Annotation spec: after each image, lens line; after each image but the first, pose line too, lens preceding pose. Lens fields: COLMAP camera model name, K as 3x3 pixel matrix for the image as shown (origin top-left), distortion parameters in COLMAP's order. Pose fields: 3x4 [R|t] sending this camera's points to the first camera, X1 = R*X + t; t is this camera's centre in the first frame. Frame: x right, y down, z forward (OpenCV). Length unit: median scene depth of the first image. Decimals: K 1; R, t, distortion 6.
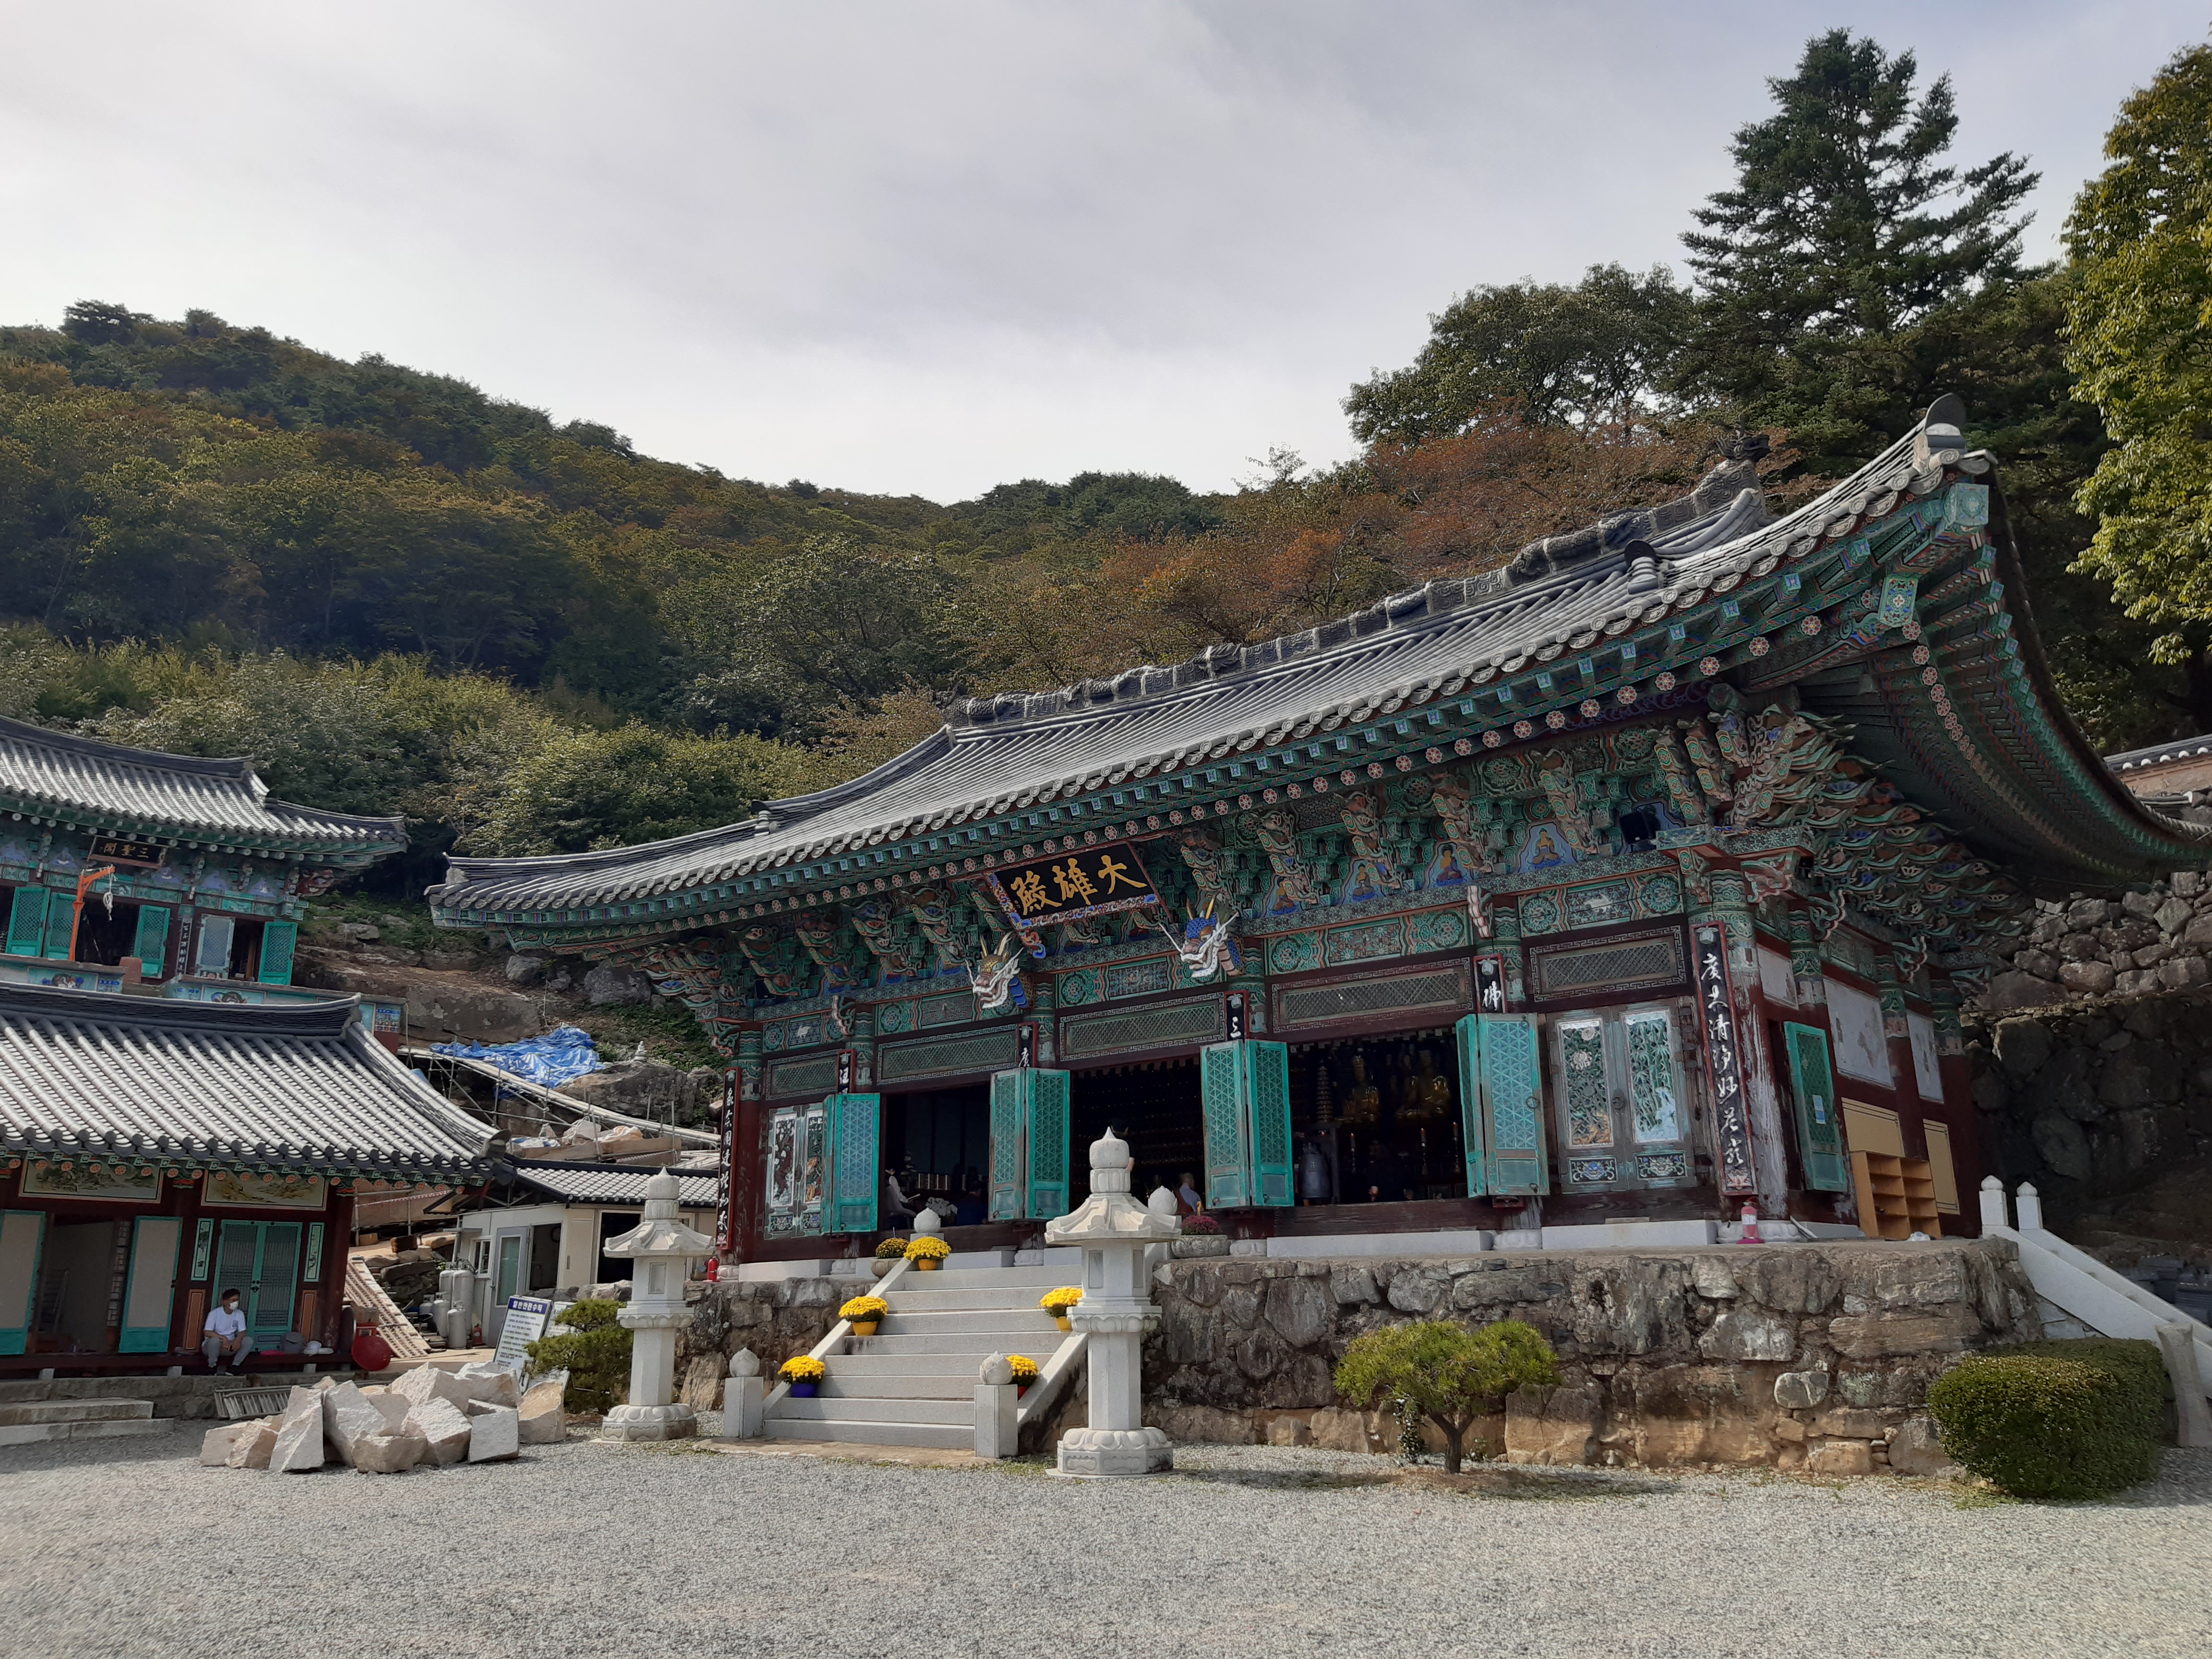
lens RADIAL K [[1736.8, 0, 1101.6], [0, 1736.8, 802.7], [0, 0, 1]] dist [0.096220, -0.168506]
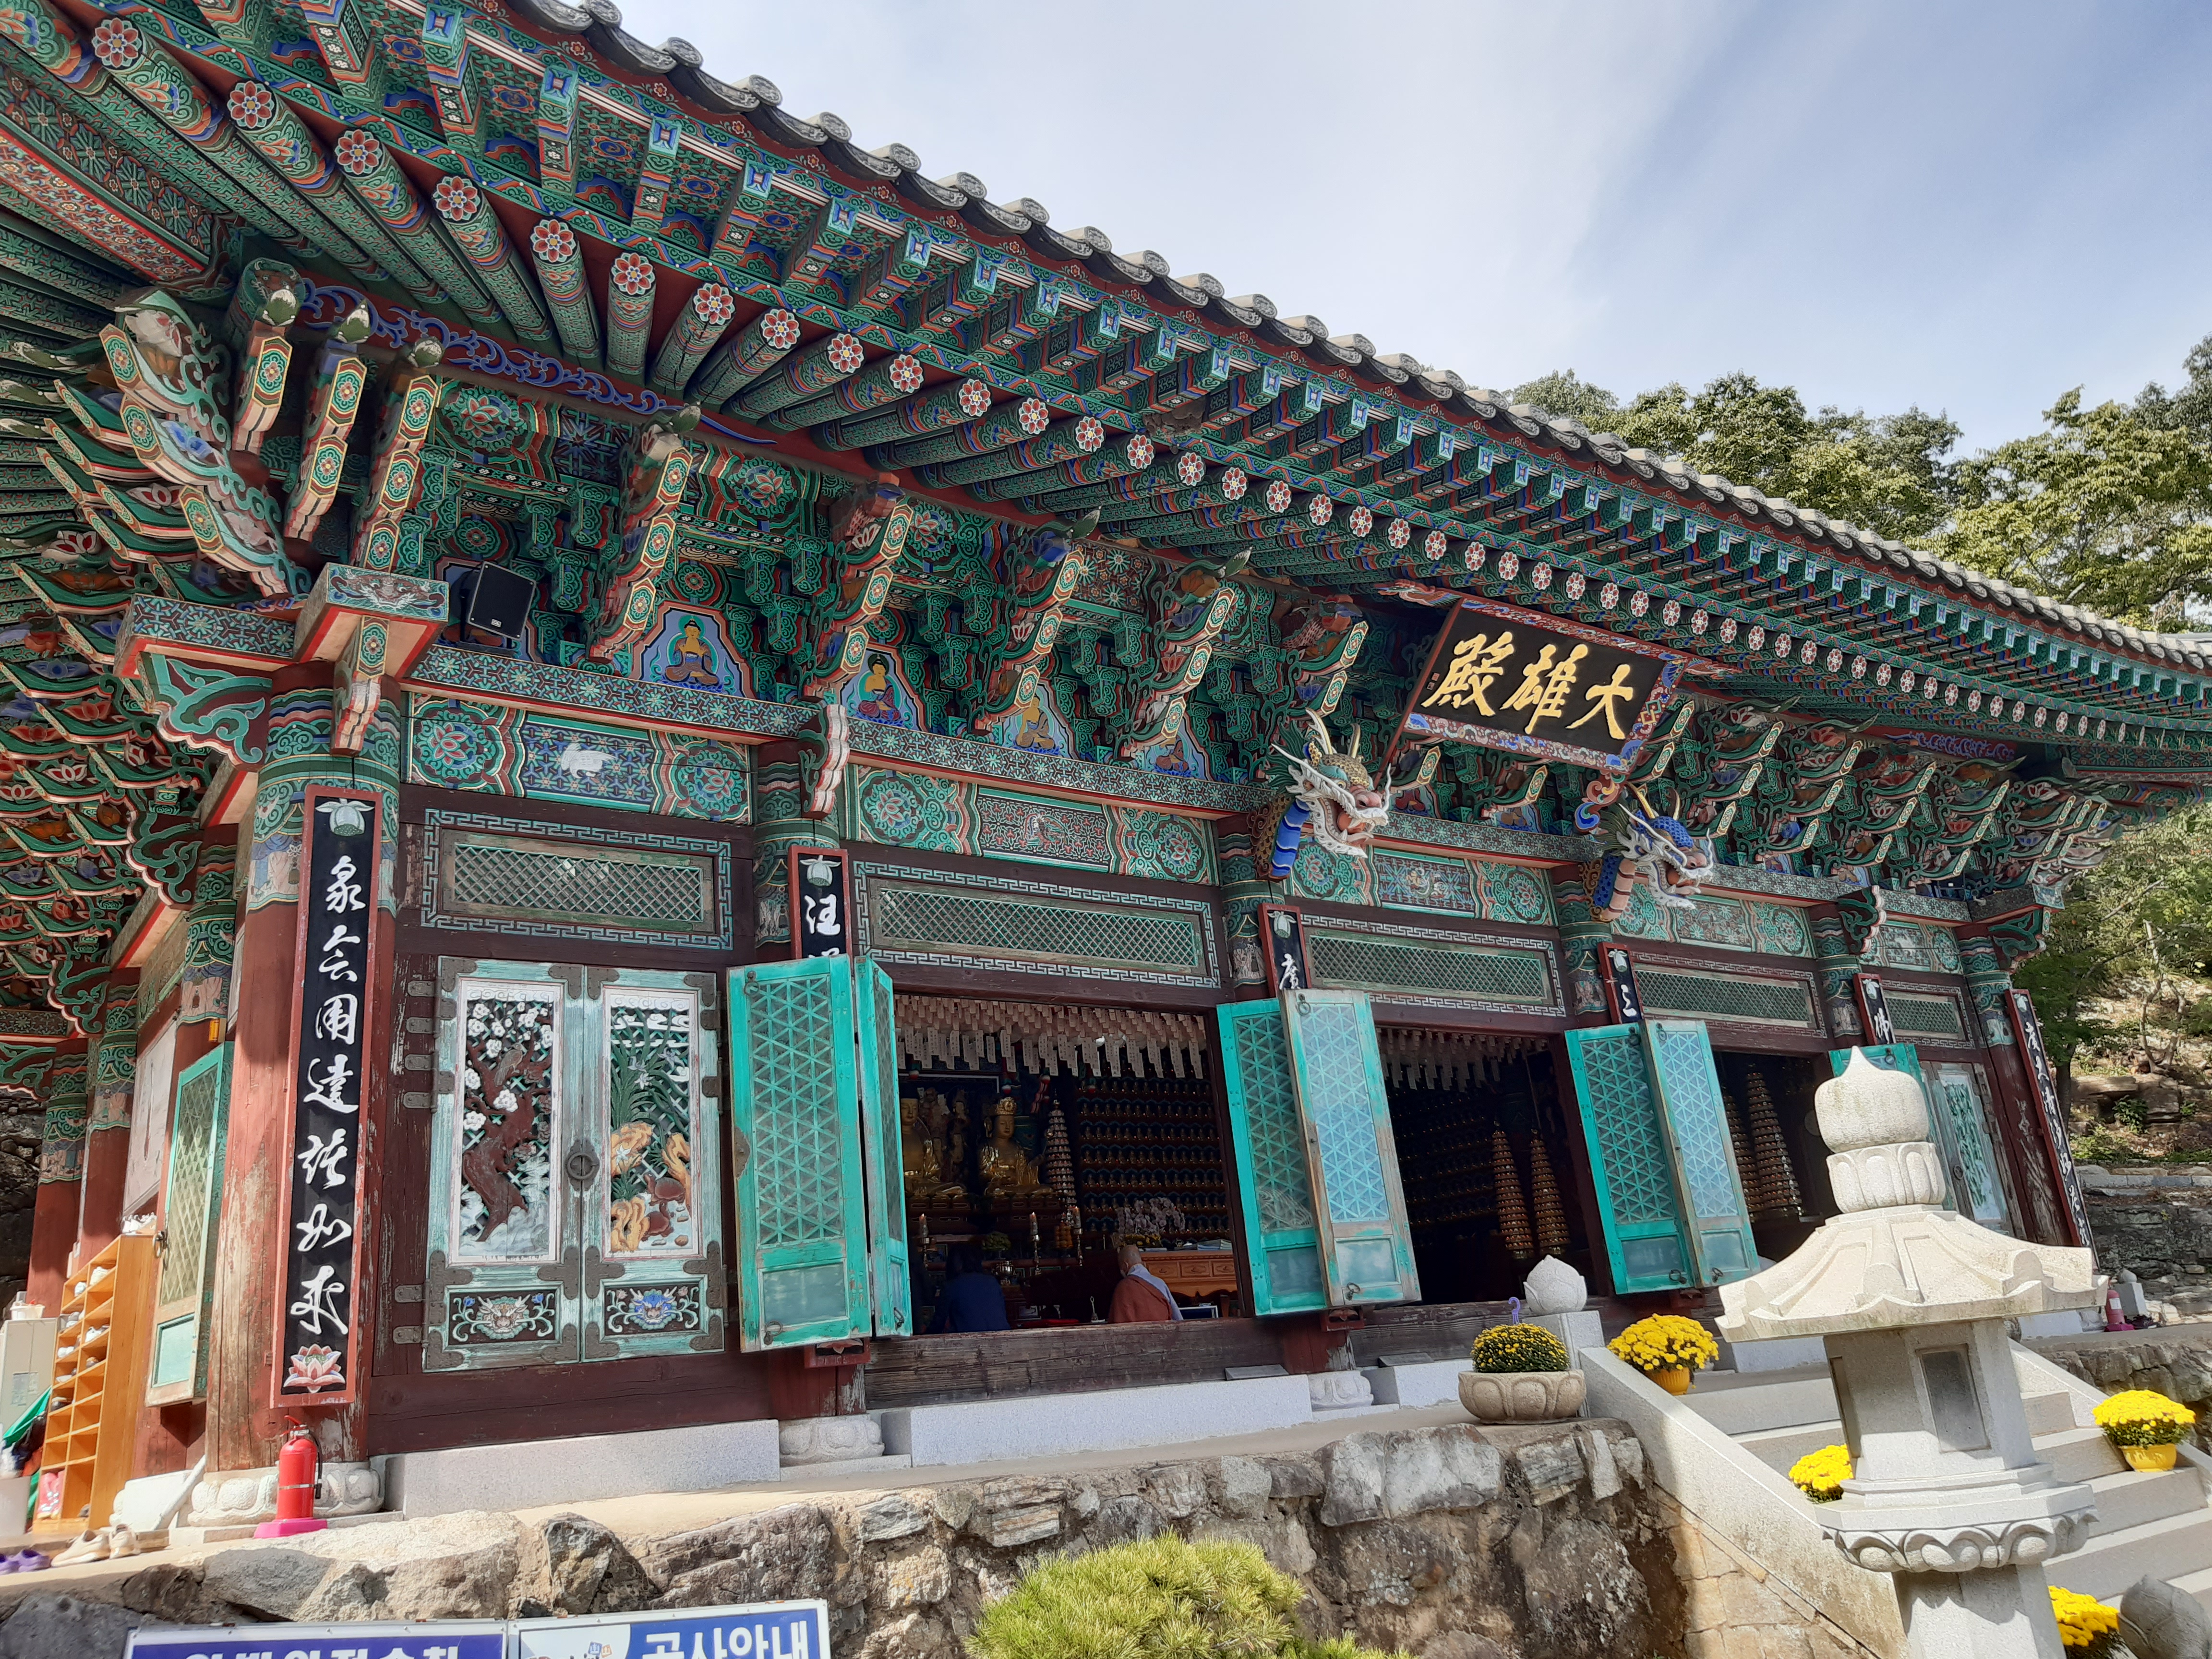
lens RADIAL K [[1688.8, 0, 1106.4], [0, 1688.8, 825.9], [0, 0, 1]] dist [0.003871, 0.000457]
pose [[0.283574, 0.305328, 0.909044, -0.451003], [-0.183623, 0.947705, -0.261033, 0.215770], [-0.941206, -0.092899, 0.324810, 0.807298]]
